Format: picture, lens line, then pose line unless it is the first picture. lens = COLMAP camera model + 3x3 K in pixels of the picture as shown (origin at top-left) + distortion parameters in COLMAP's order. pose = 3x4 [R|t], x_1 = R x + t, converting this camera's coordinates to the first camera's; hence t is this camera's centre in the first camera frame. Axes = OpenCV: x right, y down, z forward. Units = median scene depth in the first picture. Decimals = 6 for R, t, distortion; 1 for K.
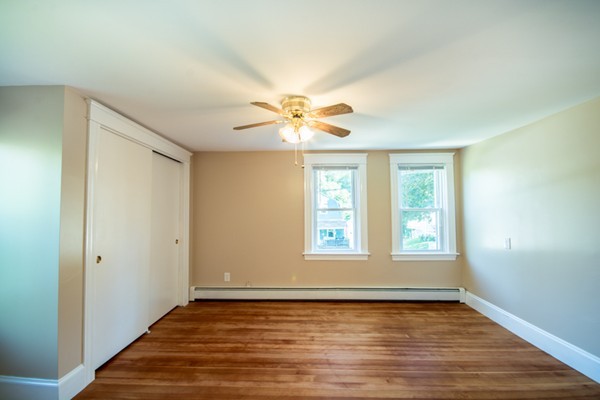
lens RADIAL K [[259.5, 0, 300.6], [0, 259.5, 202.6], [0, 0, 1]] dist [-0.004717, -0.005940]
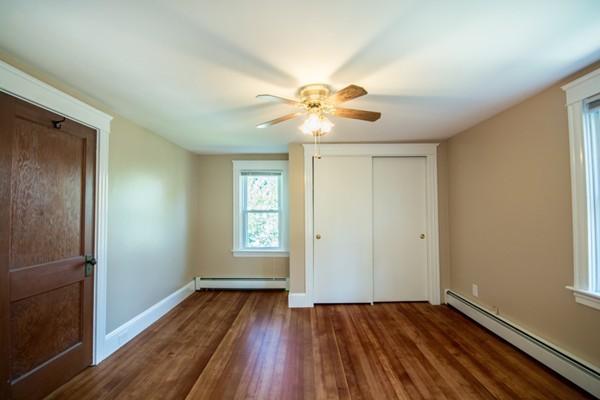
lens RADIAL K [[259.5, 0, 300.0], [0, 259.5, 200.9], [0, 0, 1]] dist [-0.004717, -0.005940]
pose [[0.014527, -0.036905, -0.999213, 0.634051], [0.044286, 0.998362, -0.036230, 0.034447], [0.998913, -0.043725, 0.016138, 0.626756]]
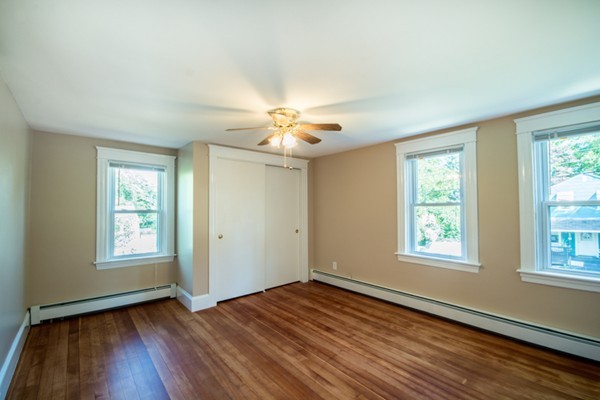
lens RADIAL K [[259.5, 0, 300.7], [0, 259.5, 201.1], [0, 0, 1]] dist [-0.004717, -0.005940]
pose [[0.666817, -0.023714, -0.744844, 0.604320], [0.030368, 0.999528, -0.004636, 0.009456], [0.744603, -0.019528, 0.667222, 0.188395]]
